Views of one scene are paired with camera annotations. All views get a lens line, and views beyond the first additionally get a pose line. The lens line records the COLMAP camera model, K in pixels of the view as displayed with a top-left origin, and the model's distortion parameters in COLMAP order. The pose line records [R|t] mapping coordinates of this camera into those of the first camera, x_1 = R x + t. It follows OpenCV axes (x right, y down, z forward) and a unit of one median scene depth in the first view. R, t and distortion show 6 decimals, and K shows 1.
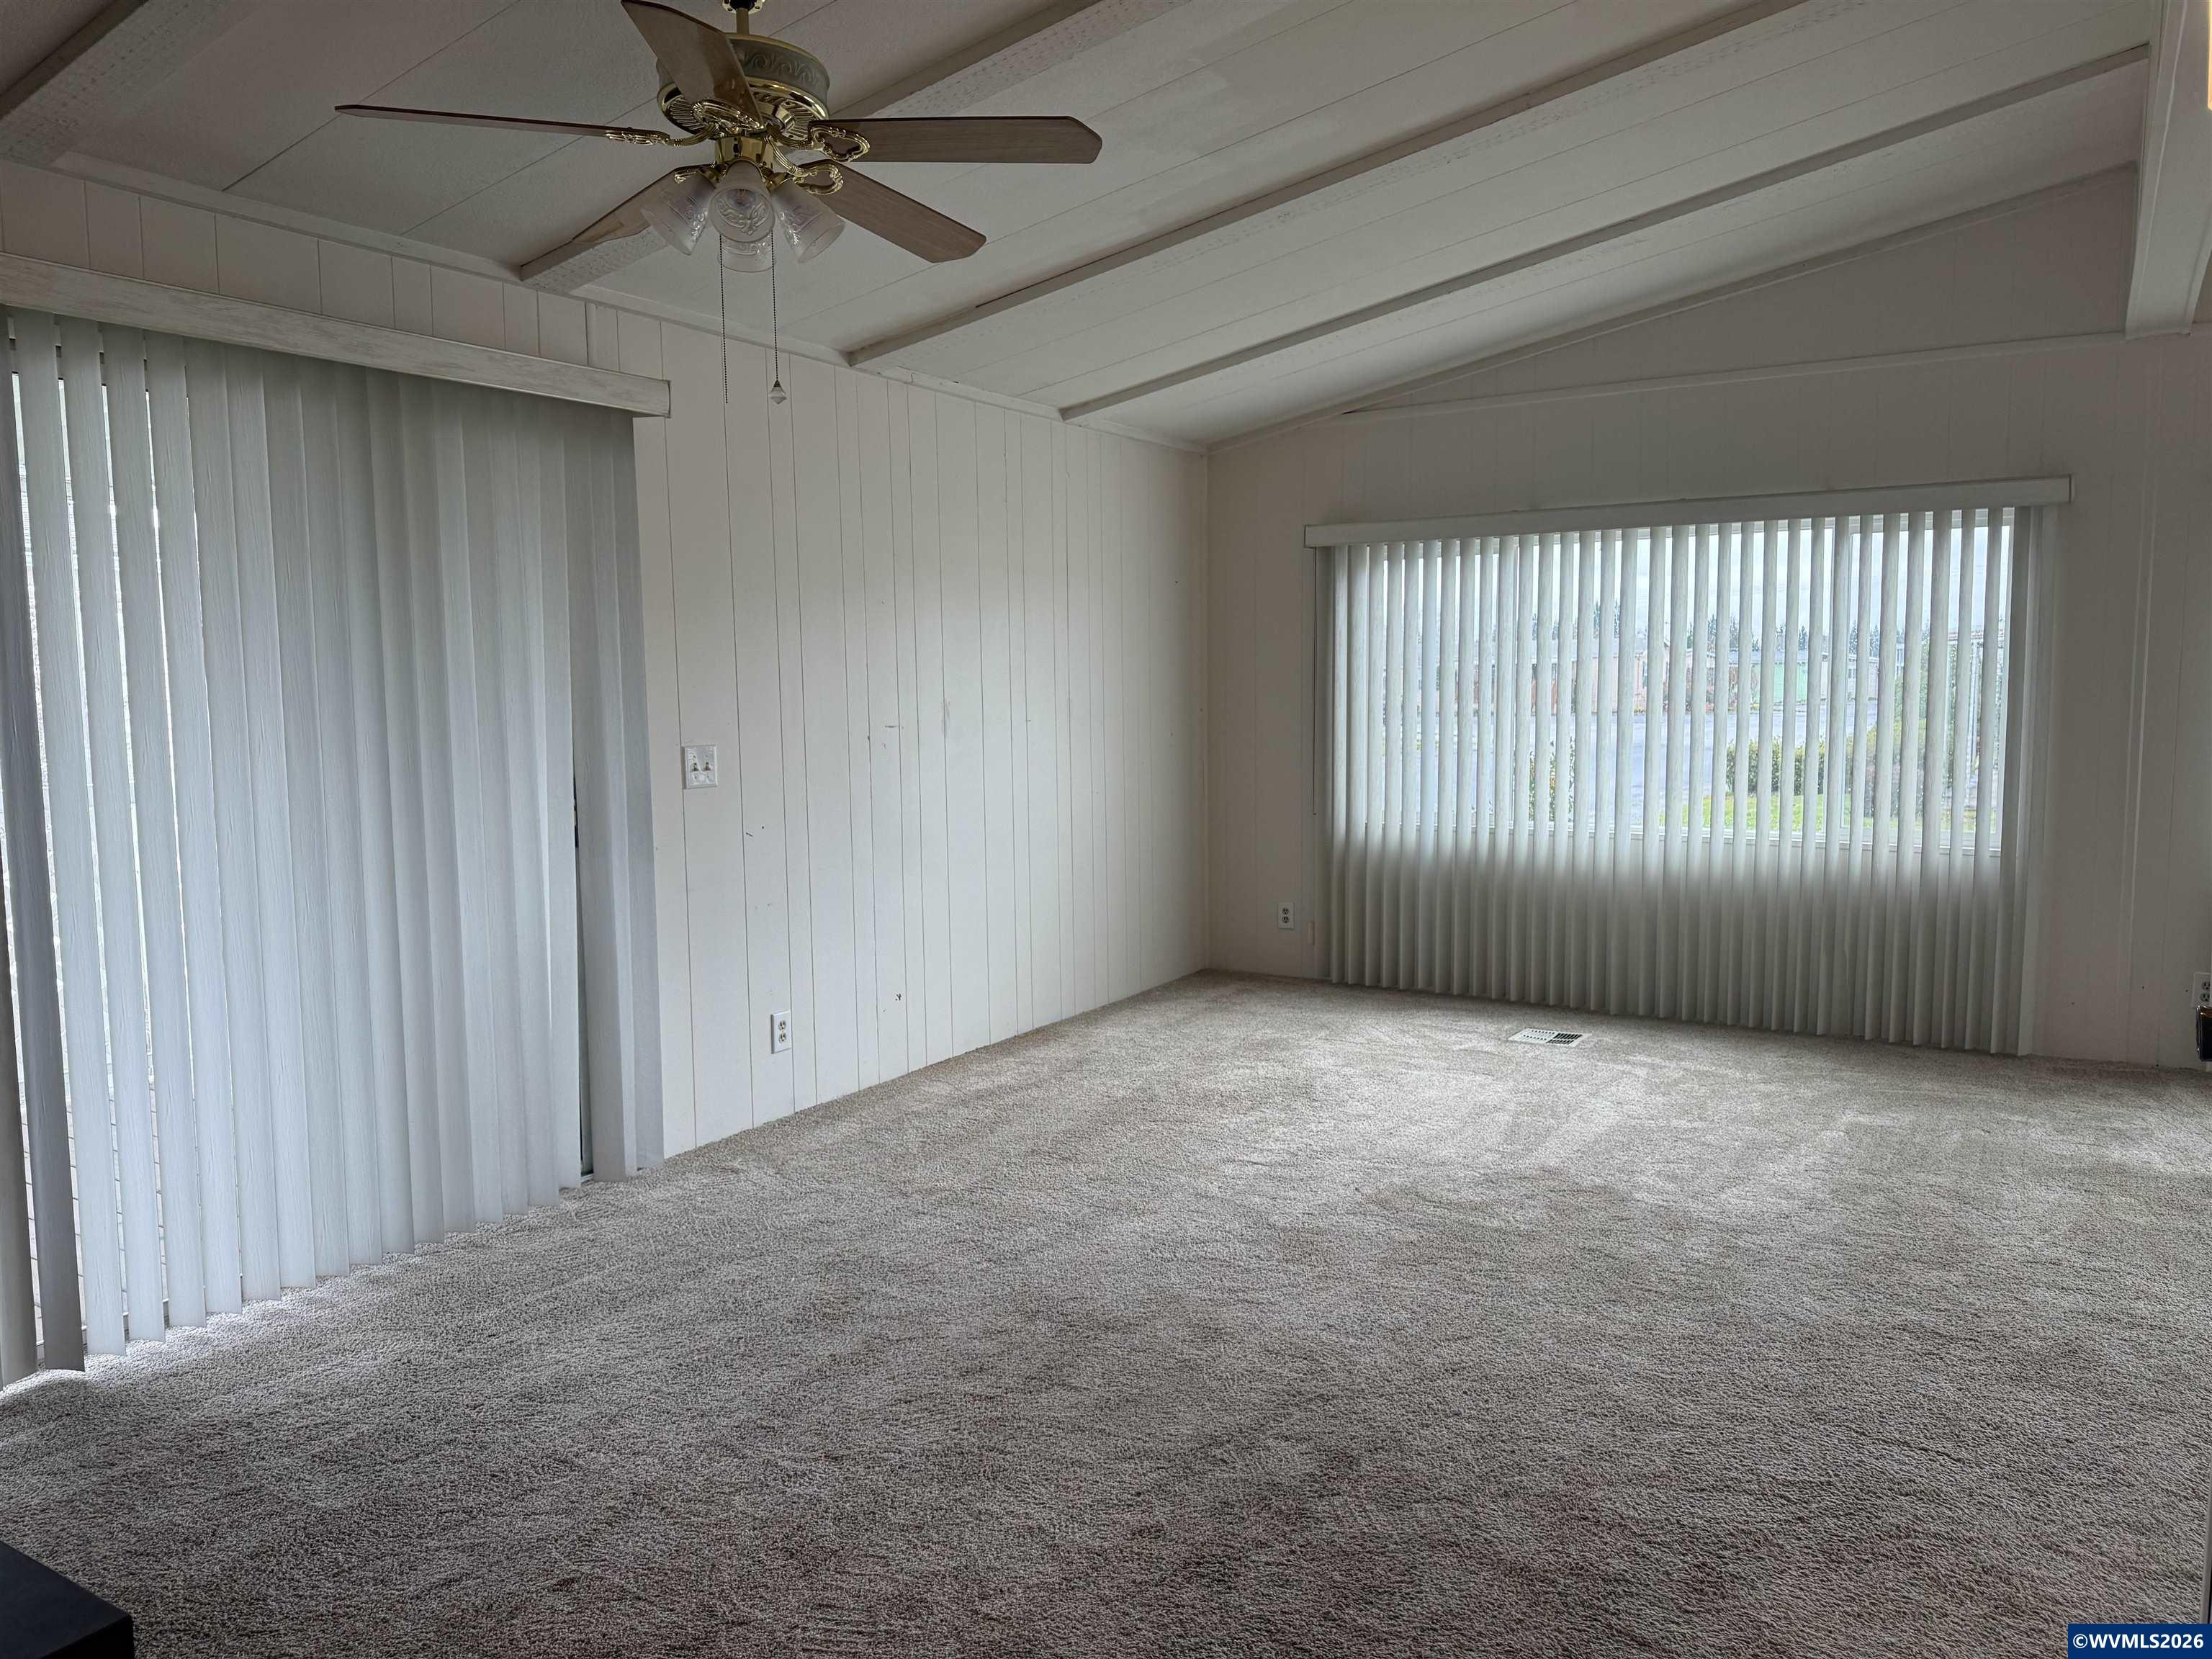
lens RADIAL K [[1548.5, 0, 1108.3], [0, 1548.5, 829.9], [0, 0, 1]] dist [0.157532, -0.264321]
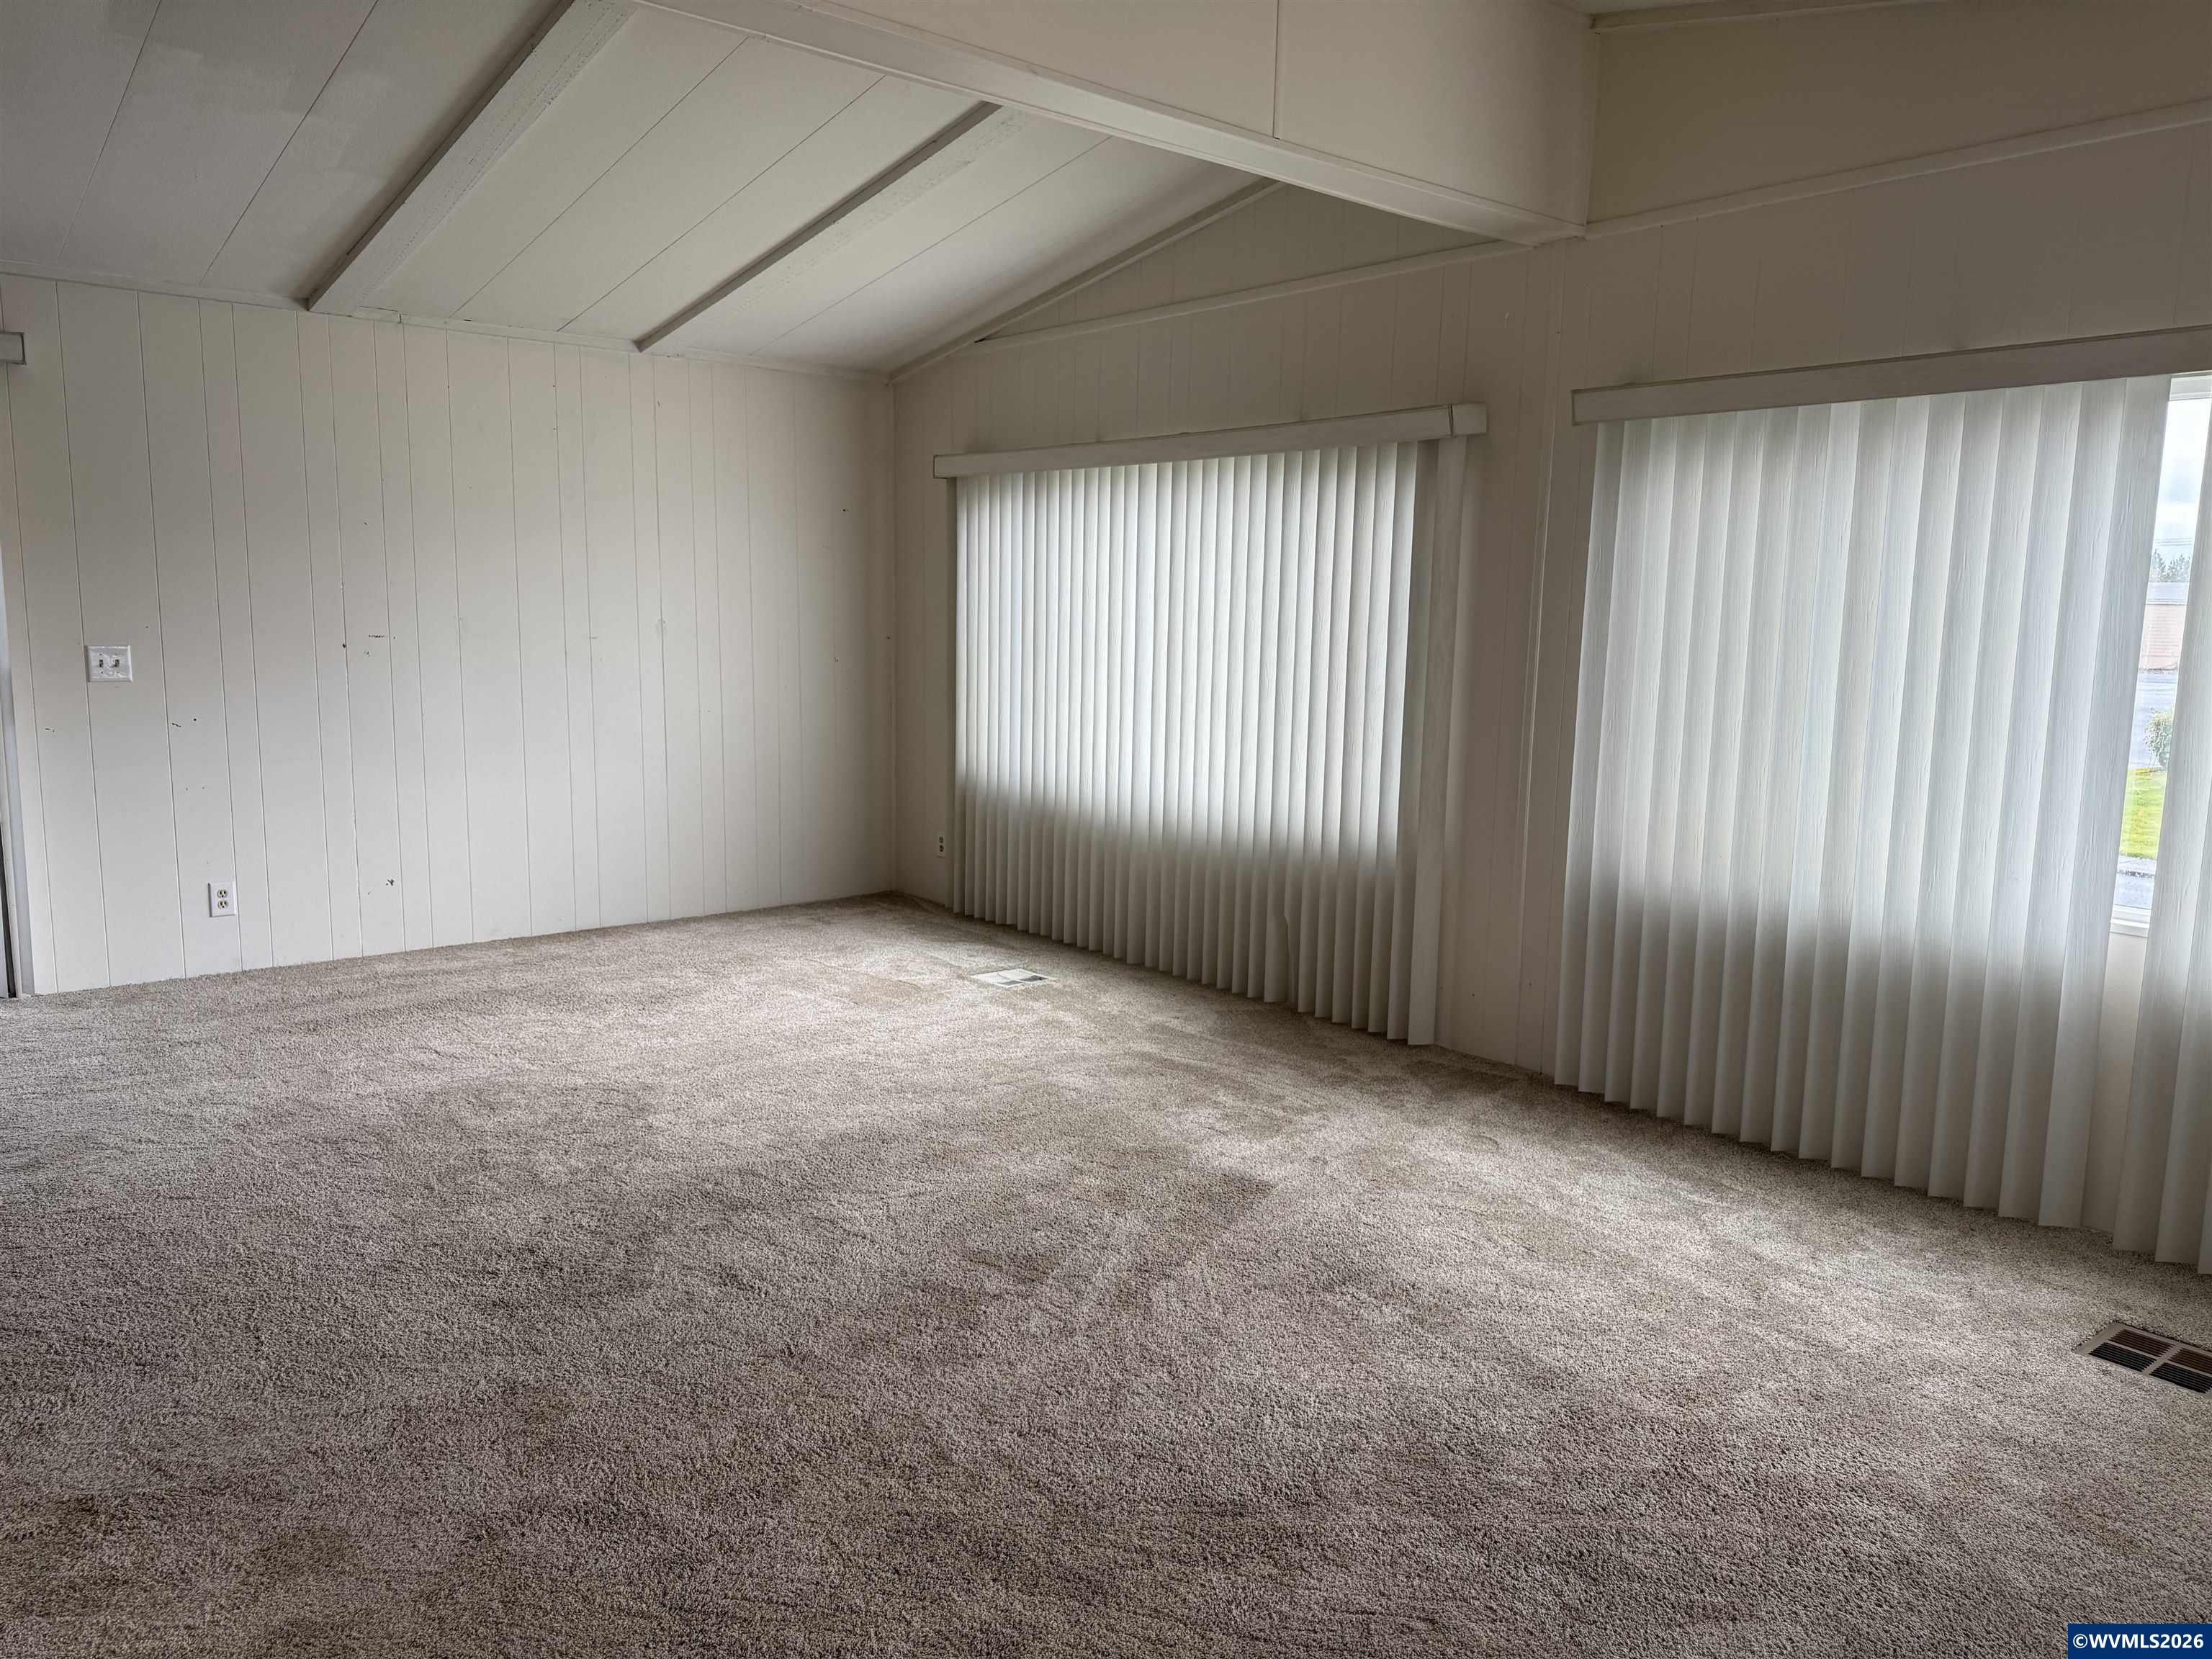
lens RADIAL K [[1548.5, 0, 1108.3], [0, 1548.5, 829.9], [0, 0, 1]] dist [0.157532, -0.264321]
pose [[0.950023, 0.074123, -0.303253, 0.773085], [-0.059731, 0.996616, 0.056475, -0.026336], [0.306413, -0.035539, 0.951235, 0.098721]]
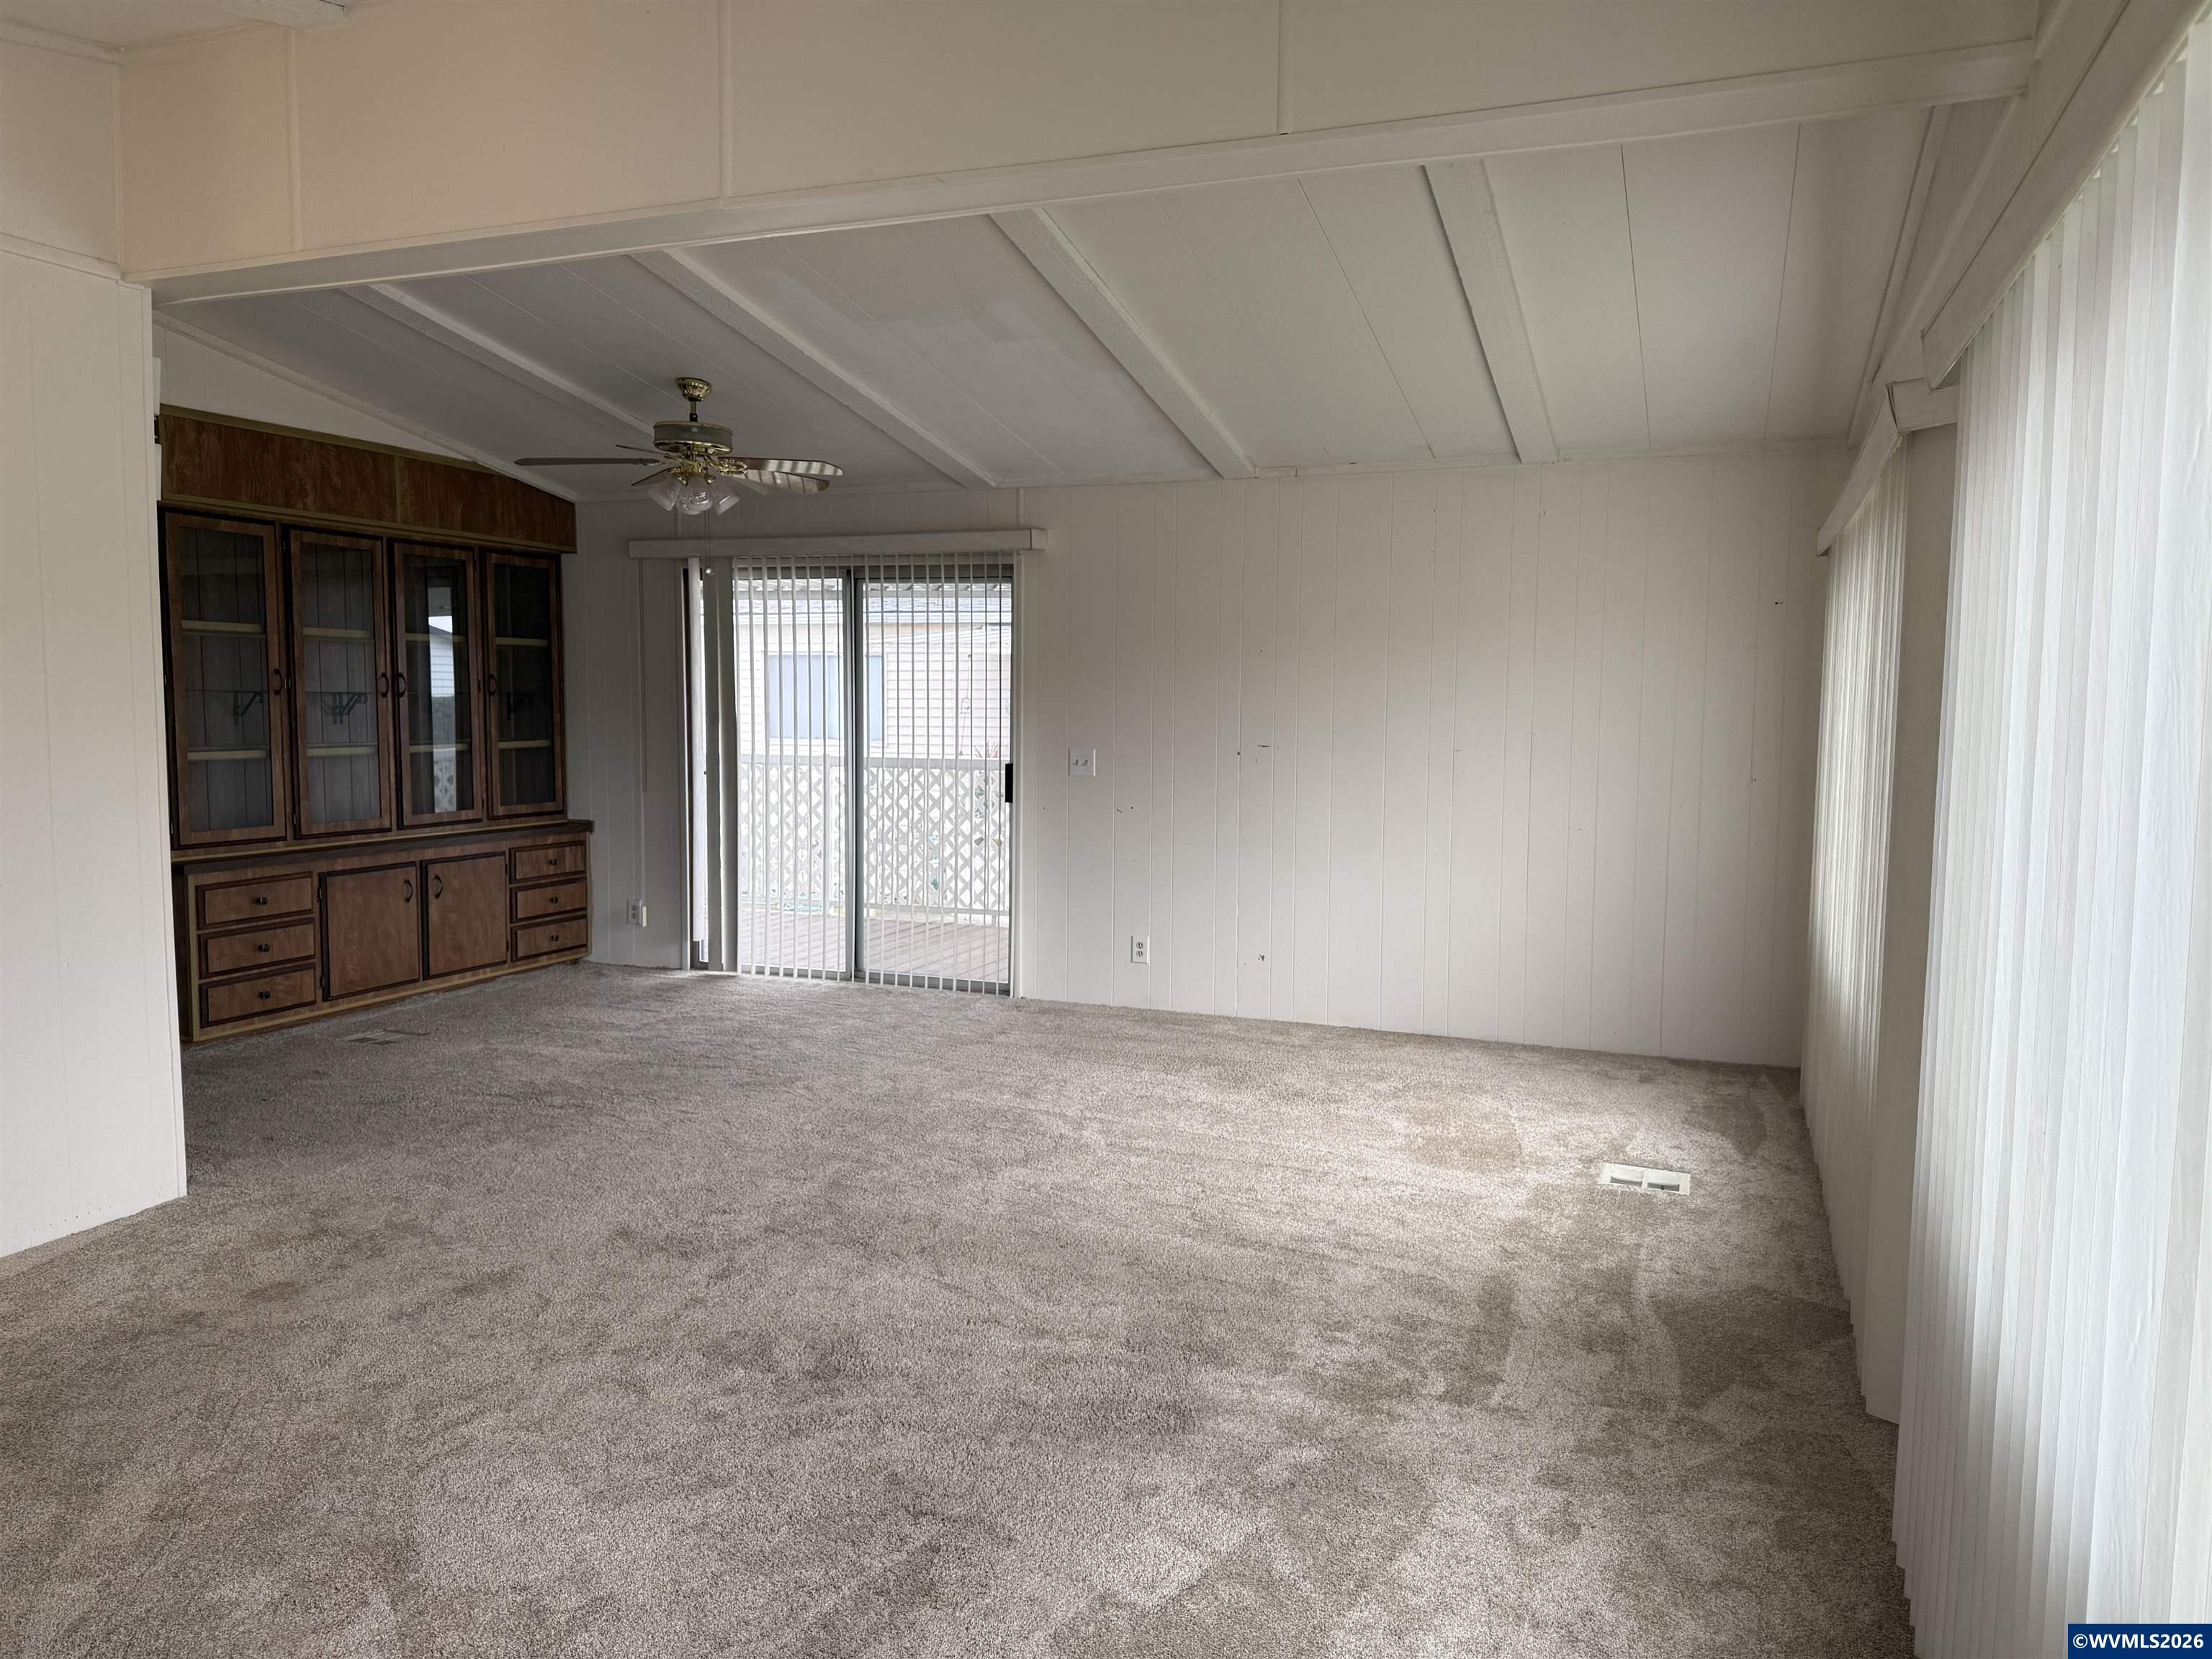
lens RADIAL K [[1546.5, 0, 1116.0], [0, 1546.5, 837.8], [0, 0, 1]] dist [0.007306, -0.015800]
pose [[0.199166, 0.102081, -0.974635, 1.191961], [-0.114558, 0.990166, 0.080298, -0.086742], [0.973247, 0.095660, 0.208901, 0.686291]]
